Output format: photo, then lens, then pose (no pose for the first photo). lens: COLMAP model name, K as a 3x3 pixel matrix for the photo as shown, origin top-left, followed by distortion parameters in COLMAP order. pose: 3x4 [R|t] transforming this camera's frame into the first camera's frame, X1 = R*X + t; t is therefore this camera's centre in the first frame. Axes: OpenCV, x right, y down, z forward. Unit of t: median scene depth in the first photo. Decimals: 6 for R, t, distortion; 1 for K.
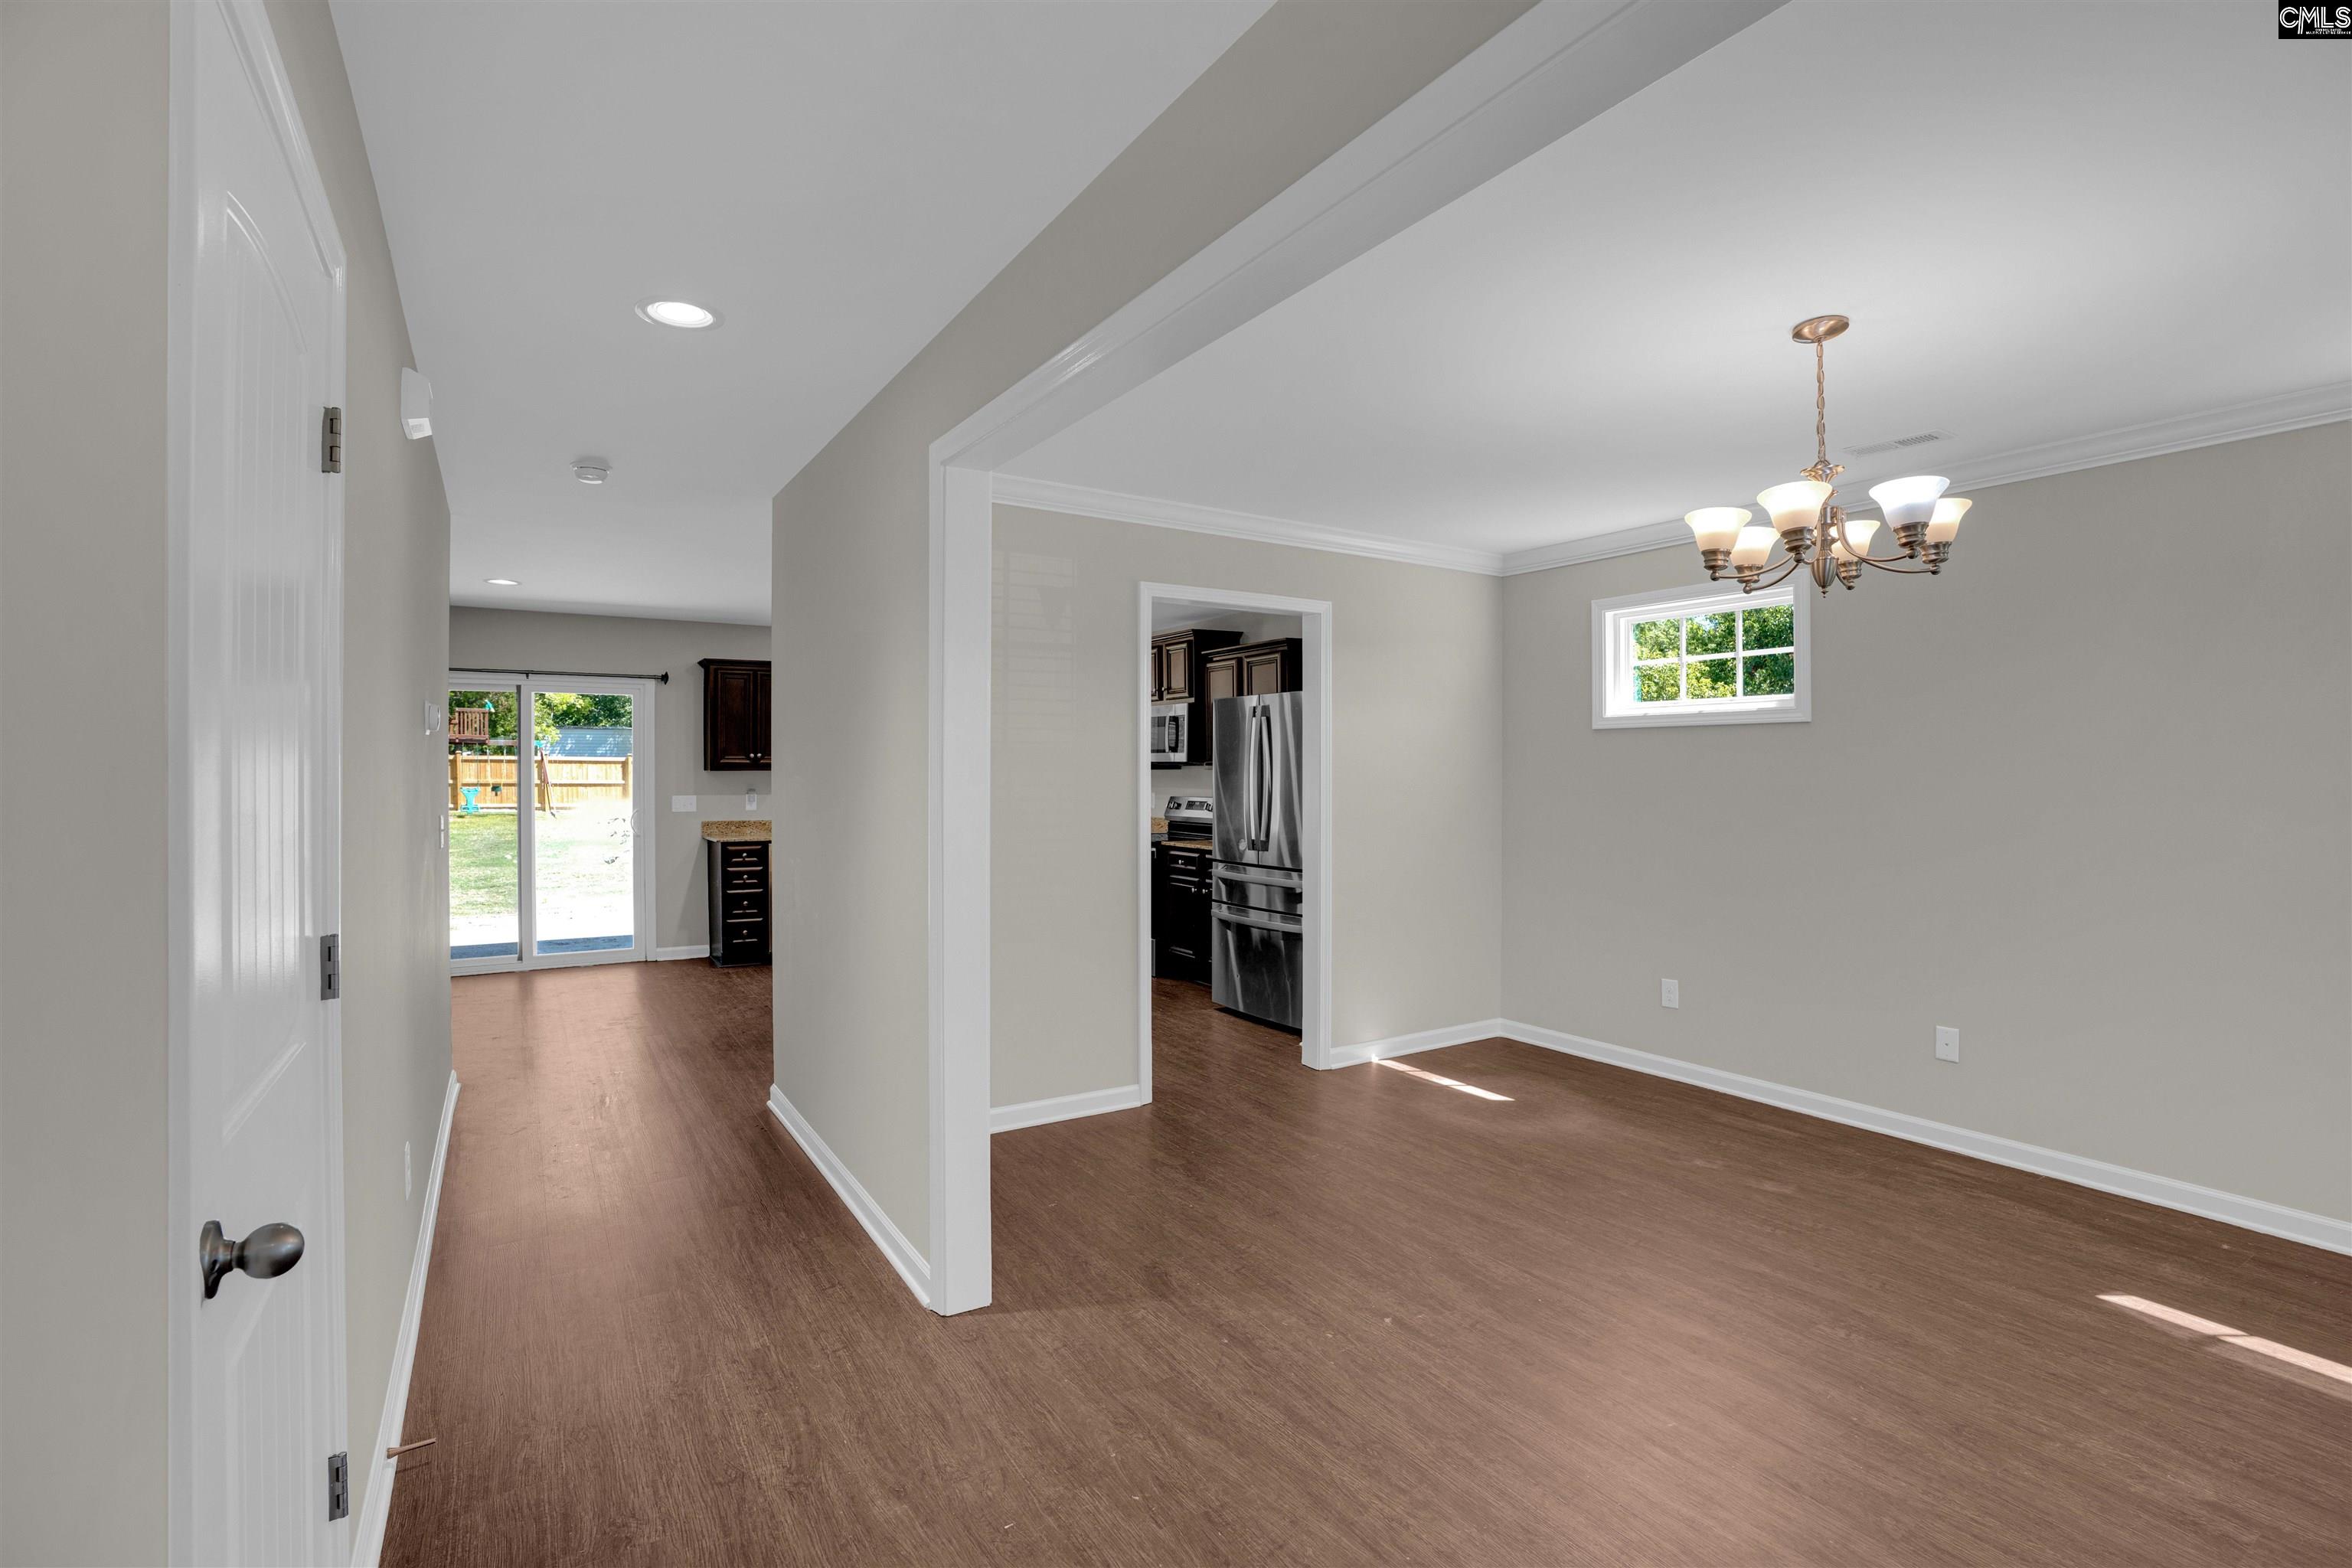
lens RADIAL K [[1082.3, 0, 1177.6], [0, 1082.3, 774.2], [0, 0, 1]] dist [-0.064469, 0.024301]
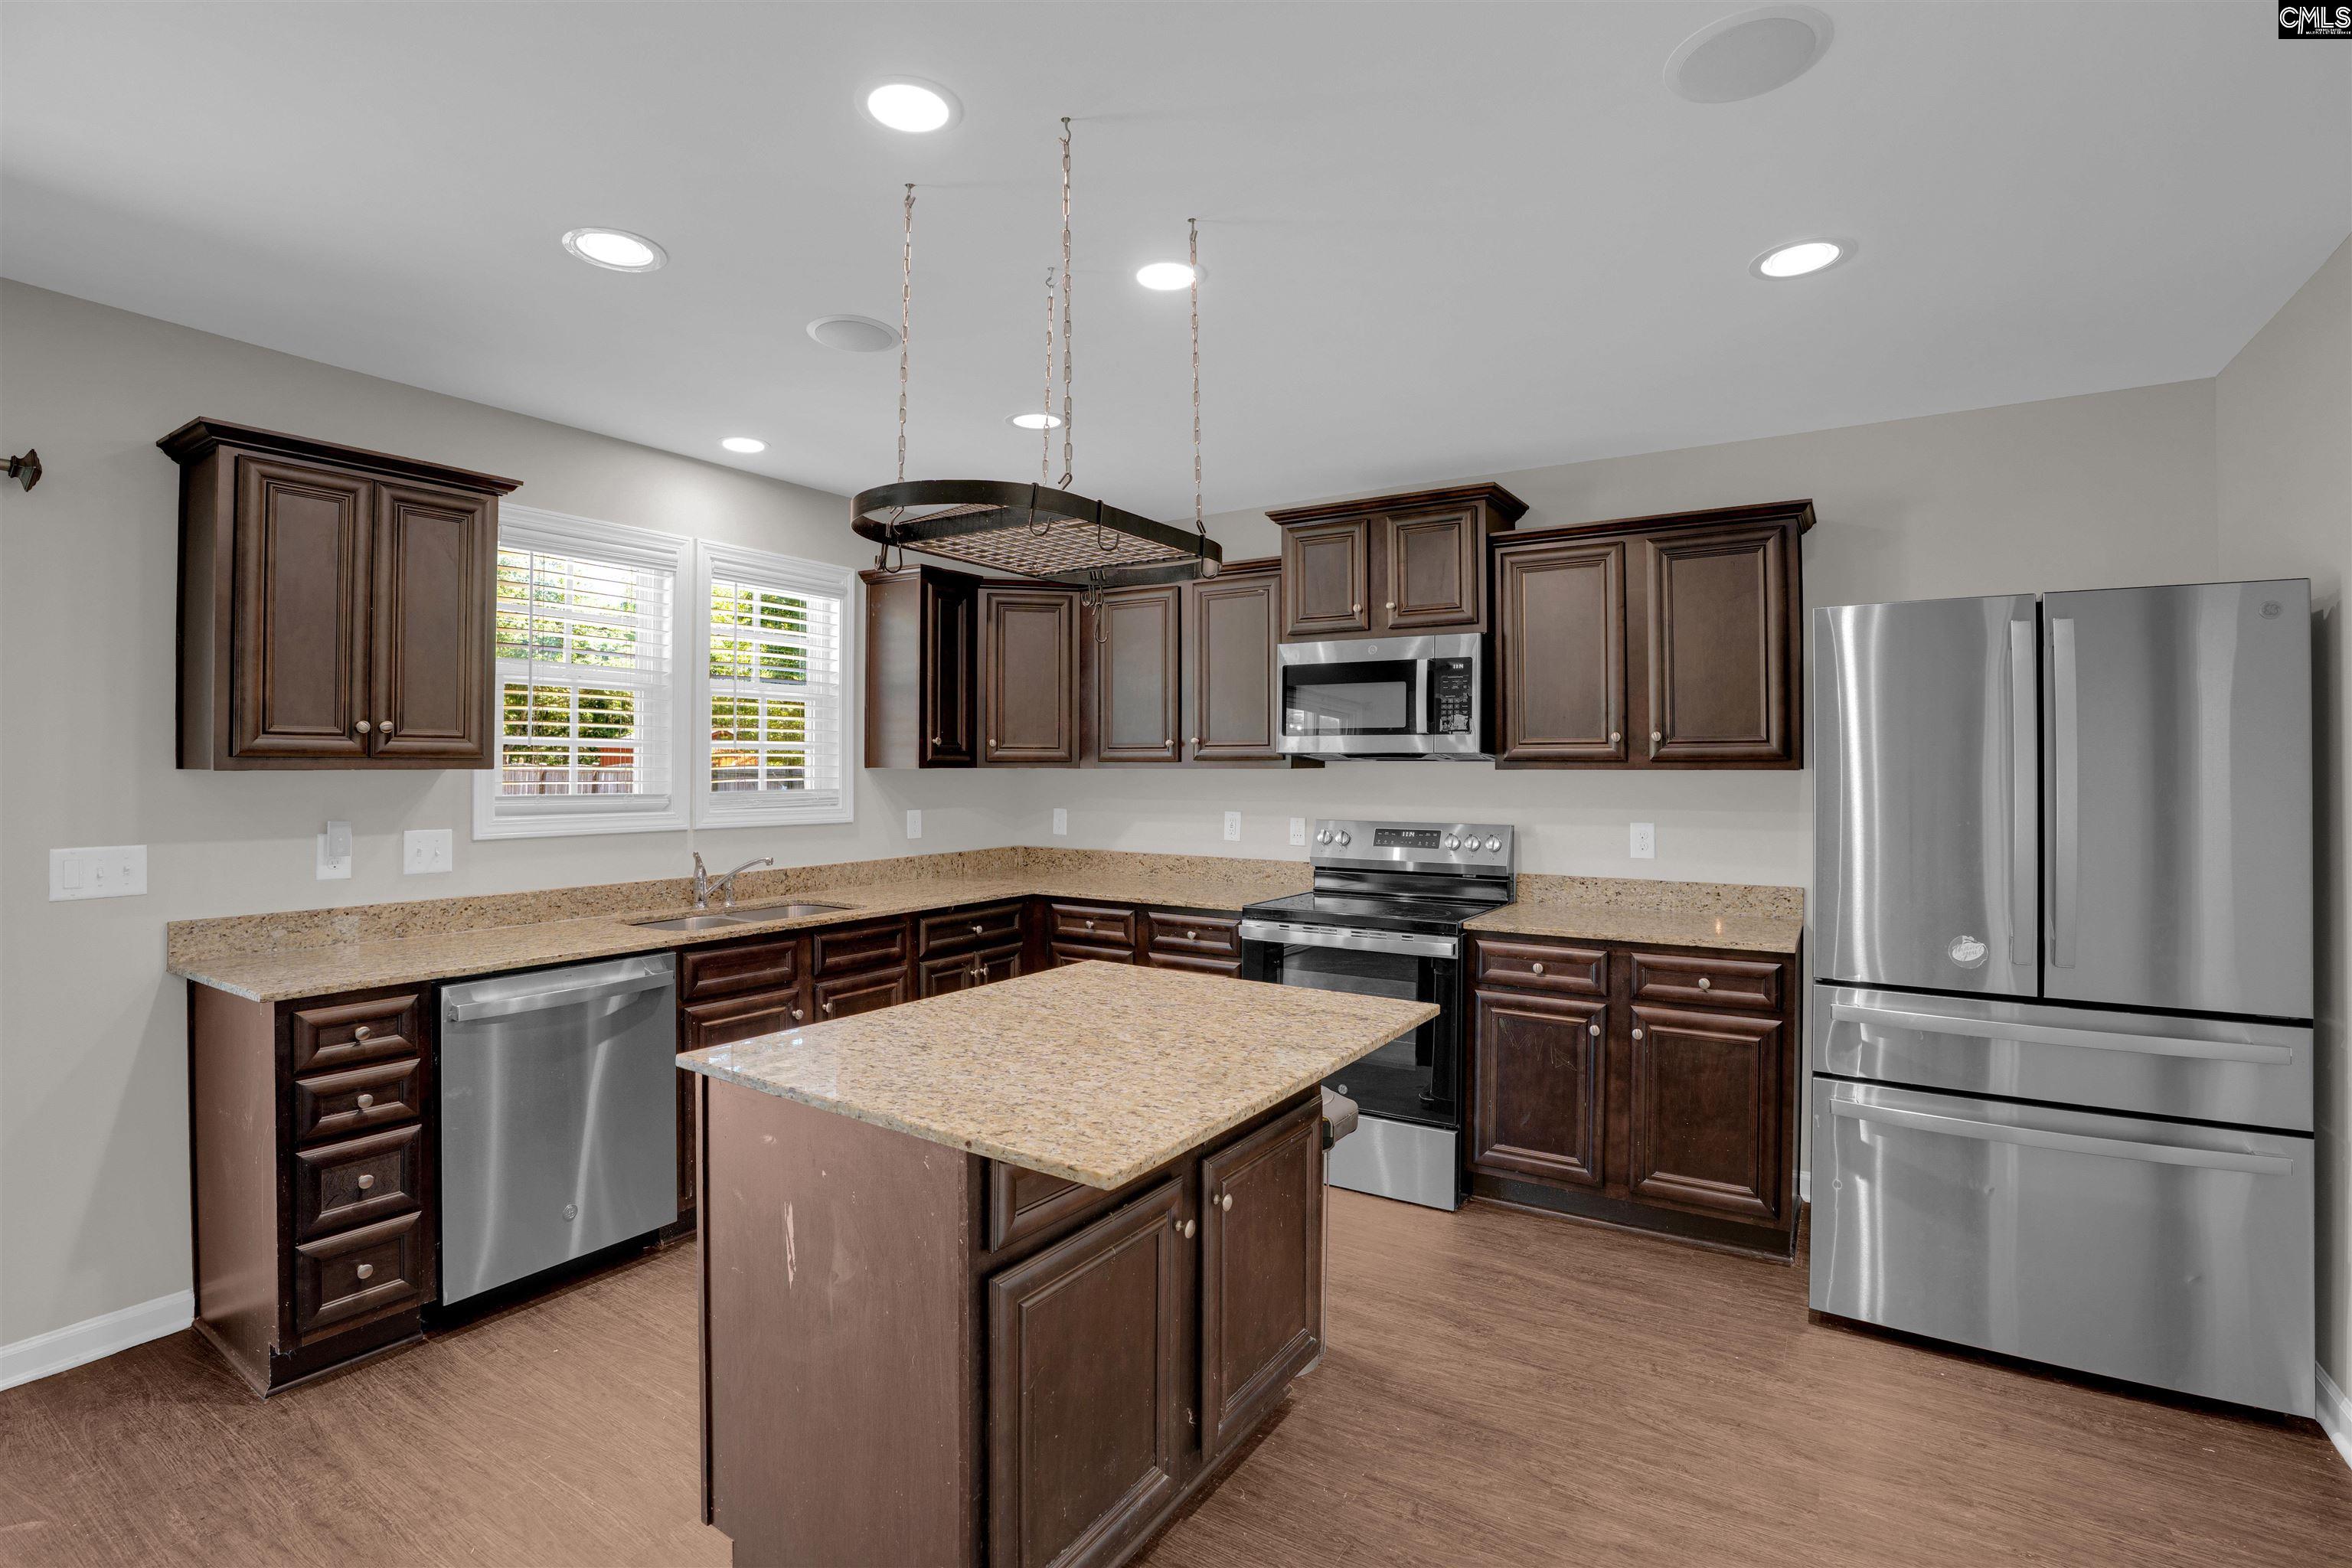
lens RADIAL K [[1092.2, 0, 1169.6], [0, 1092.2, 766.8], [0, 0, 1]] dist [-0.065182, 0.023297]
pose [[0.908477, 0.004196, 0.417914, -0.658611], [0.000824, 0.999930, -0.011832, -0.000073], [-0.417934, 0.011093, 0.908409, 1.268632]]
